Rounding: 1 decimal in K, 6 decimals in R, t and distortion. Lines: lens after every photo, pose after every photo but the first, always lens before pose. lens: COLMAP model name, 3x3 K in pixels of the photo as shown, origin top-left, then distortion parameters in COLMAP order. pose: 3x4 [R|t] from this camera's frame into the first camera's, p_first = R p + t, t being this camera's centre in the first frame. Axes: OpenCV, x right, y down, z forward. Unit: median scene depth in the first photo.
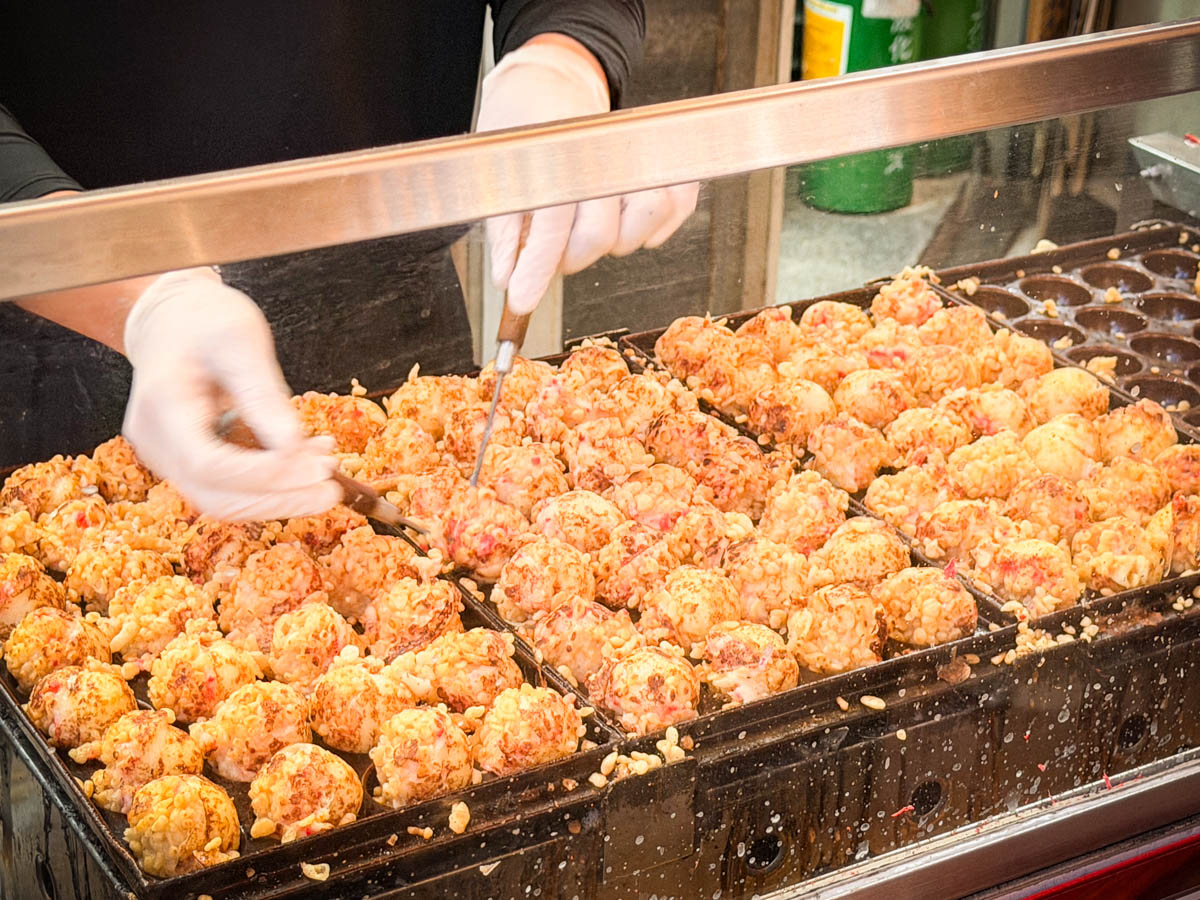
lens RADIAL K [[2418.6, 0, 605.1], [0, 2418.6, 450.0], [0, 0, 1]] dist [0.166046, 0.000000]
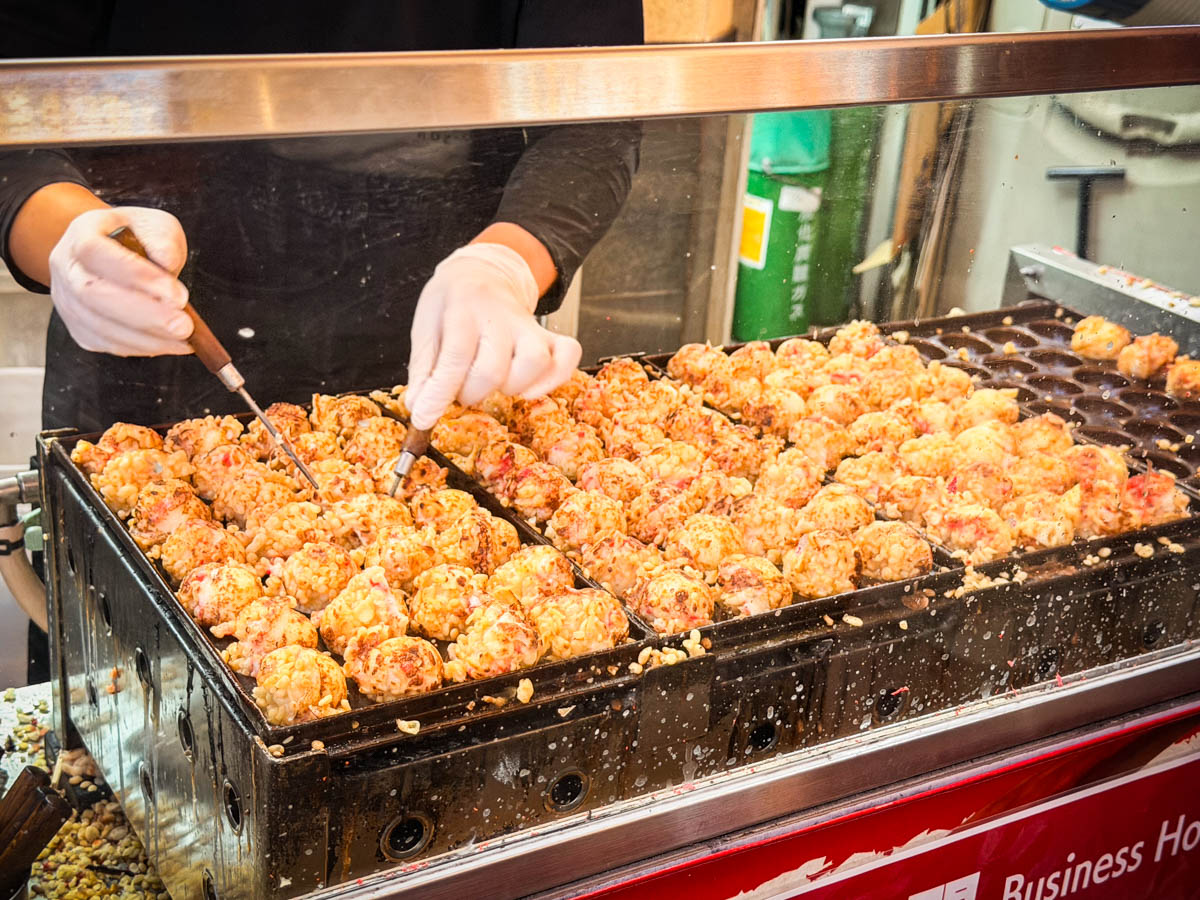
lens RADIAL K [[1691.4, 0, 590.7], [0, 1691.4, 449.3], [0, 0, 1]] dist [0.164696, 0.000000]
pose [[0.999285, 0.037791, 0.000980, -0.027106], [-0.037736, 0.998701, -0.034233, 0.048226], [-0.002272, 0.034172, 0.999413, 0.115808]]
